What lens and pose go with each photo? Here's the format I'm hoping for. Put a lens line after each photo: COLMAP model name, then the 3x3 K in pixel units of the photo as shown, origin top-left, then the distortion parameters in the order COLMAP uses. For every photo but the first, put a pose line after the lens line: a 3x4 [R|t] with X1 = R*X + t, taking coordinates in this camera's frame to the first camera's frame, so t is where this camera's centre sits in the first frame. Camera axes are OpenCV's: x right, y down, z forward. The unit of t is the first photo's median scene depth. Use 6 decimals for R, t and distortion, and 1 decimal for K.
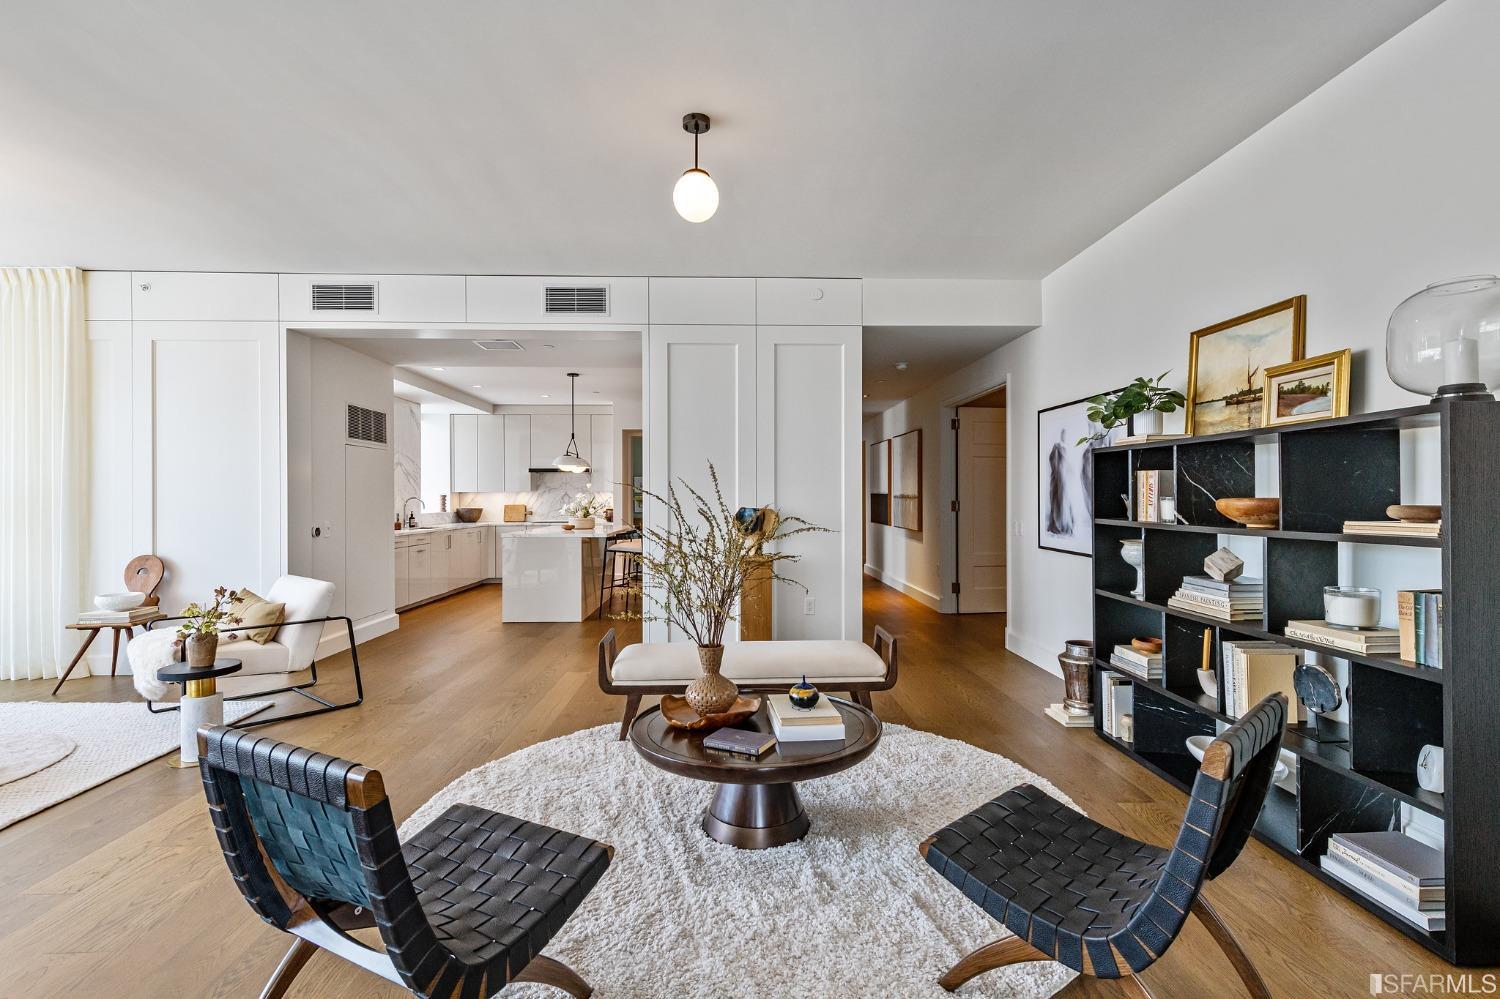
lens RADIAL K [[719.4, 0, 744.4], [0, 719.4, 494.4], [0, 0, 1]] dist [0.008340, -0.000354]
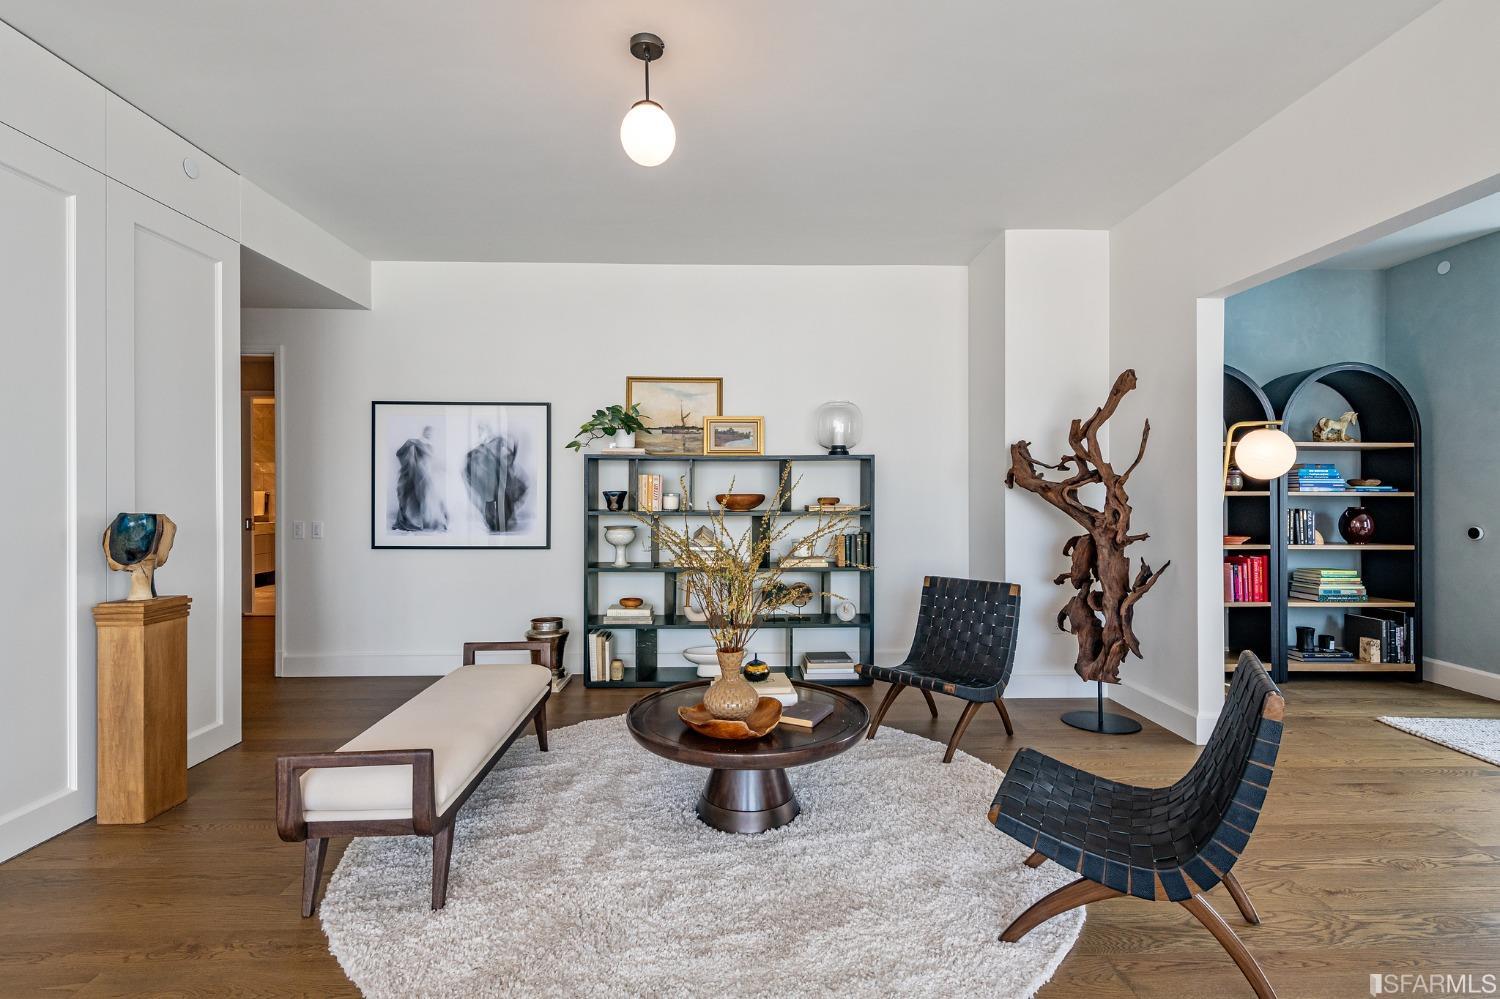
lens RADIAL K [[719.4, 0, 744.4], [0, 719.4, 494.4], [0, 0, 1]] dist [0.008340, -0.000354]
pose [[-0.005782, -0.003585, 0.999977, -0.785638], [-0.003502, 0.999988, 0.003564, -0.000806], [-0.999977, -0.003481, -0.005794, 0.781596]]
